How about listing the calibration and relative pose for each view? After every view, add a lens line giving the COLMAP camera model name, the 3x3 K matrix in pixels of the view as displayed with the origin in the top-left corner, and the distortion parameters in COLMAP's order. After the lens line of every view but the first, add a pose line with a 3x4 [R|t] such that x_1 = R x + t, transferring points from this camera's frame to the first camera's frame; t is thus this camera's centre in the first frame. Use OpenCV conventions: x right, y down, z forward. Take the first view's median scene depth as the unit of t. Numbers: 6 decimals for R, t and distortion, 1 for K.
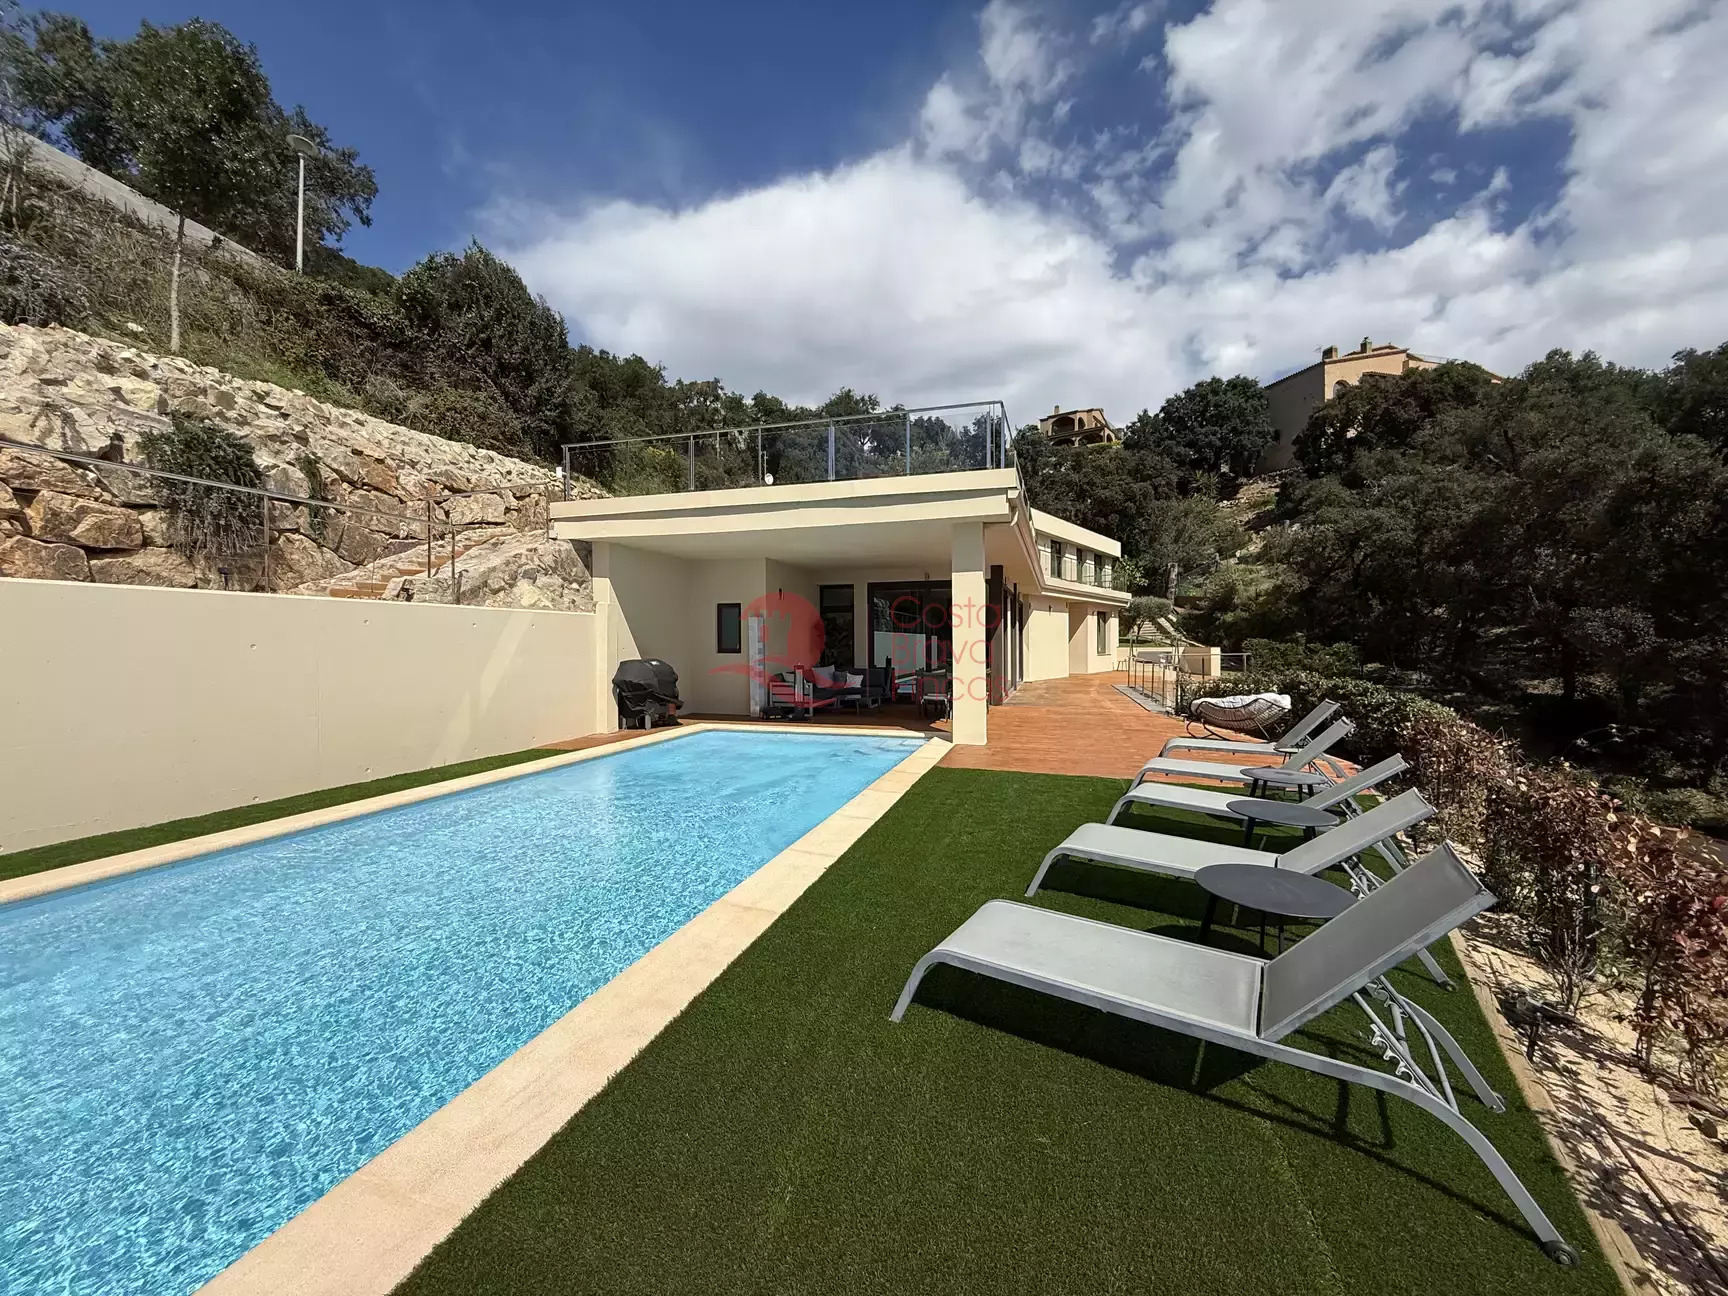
lens RADIAL K [[684.4, 0, 861.3], [0, 684.4, 641.9], [0, 0, 1]] dist [0.001242, 0.000201]
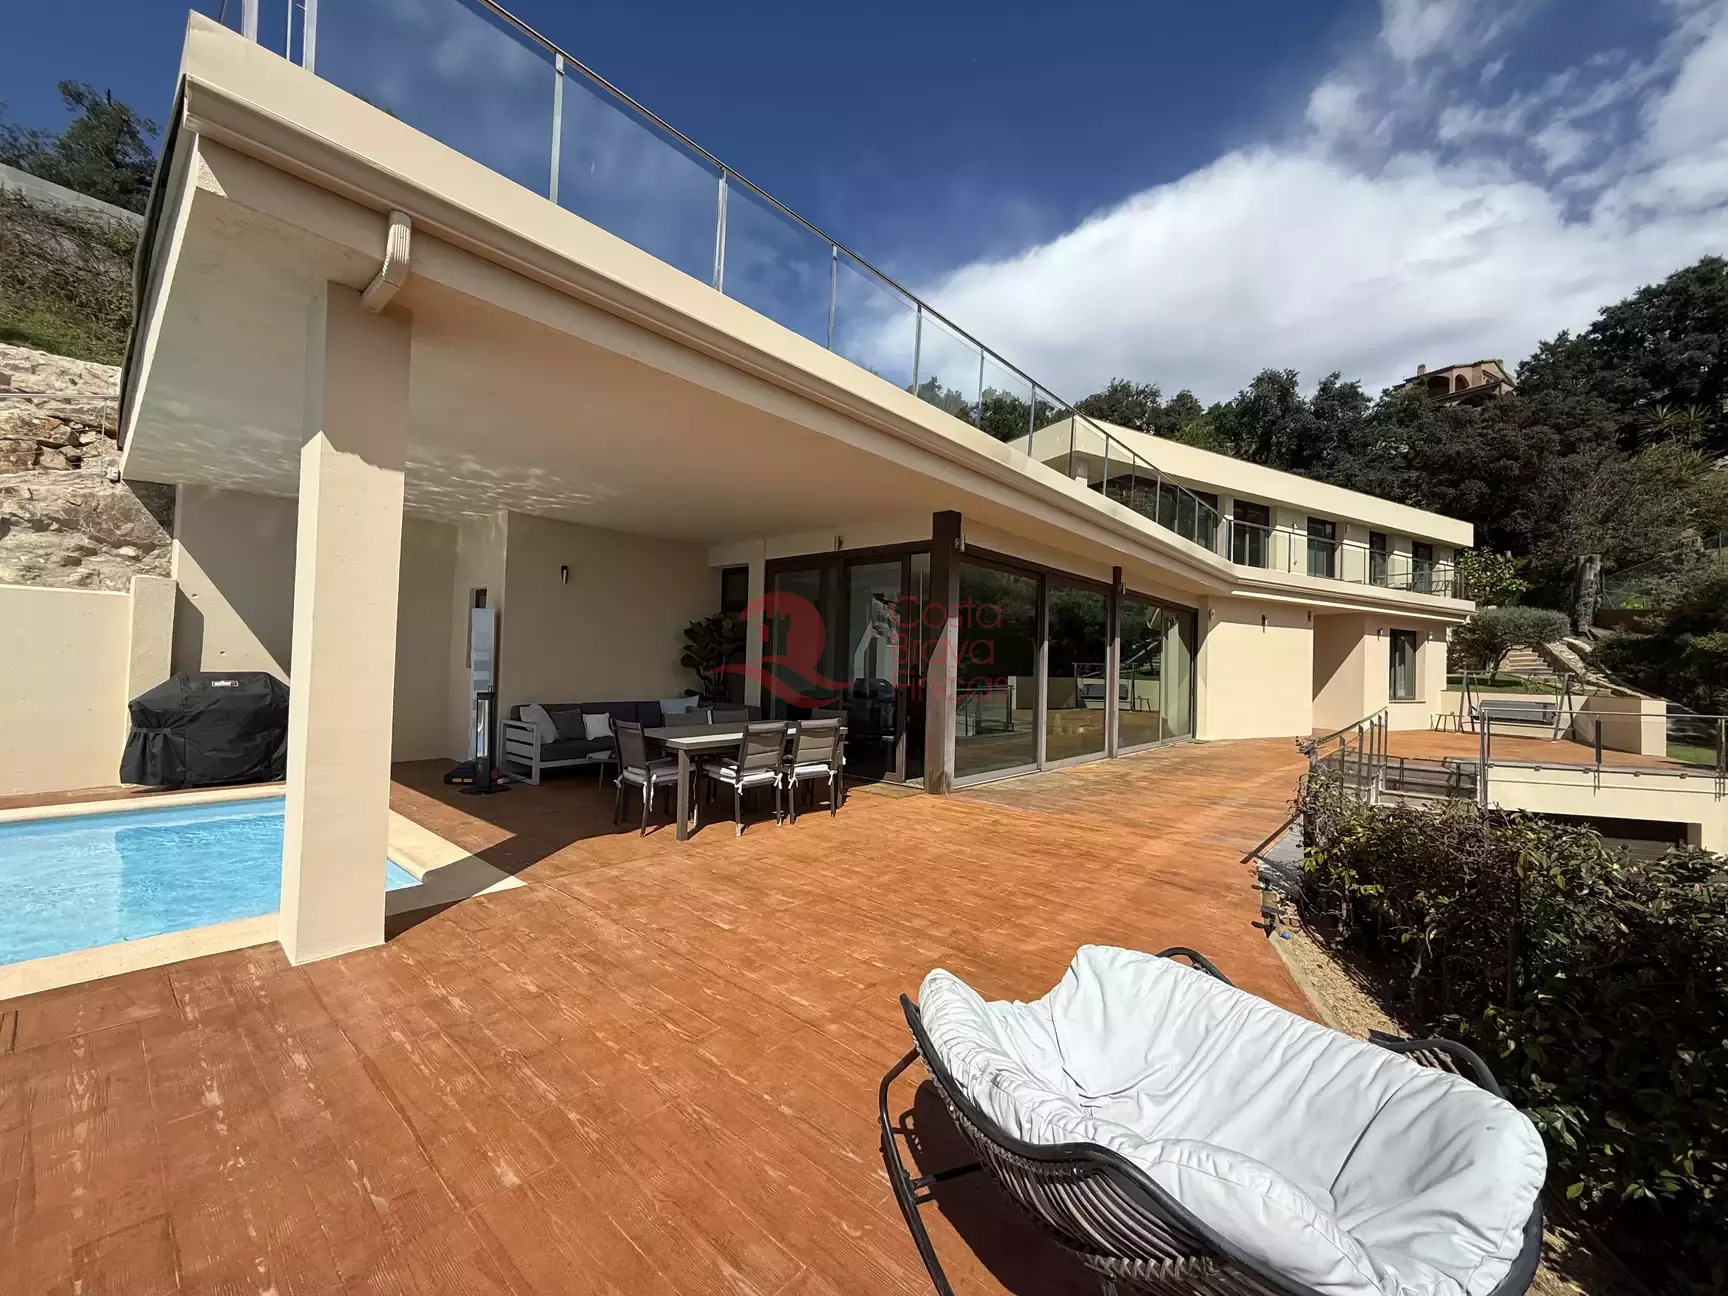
lens RADIAL K [[684.4, 0, 861.3], [0, 684.4, 641.9], [0, 0, 1]] dist [0.001242, 0.000201]
pose [[0.907159, 0.019560, -0.420334, 0.147838], [-0.034287, 0.999033, -0.027509, -0.000811], [0.419389, 0.039367, 0.906952, 0.217191]]
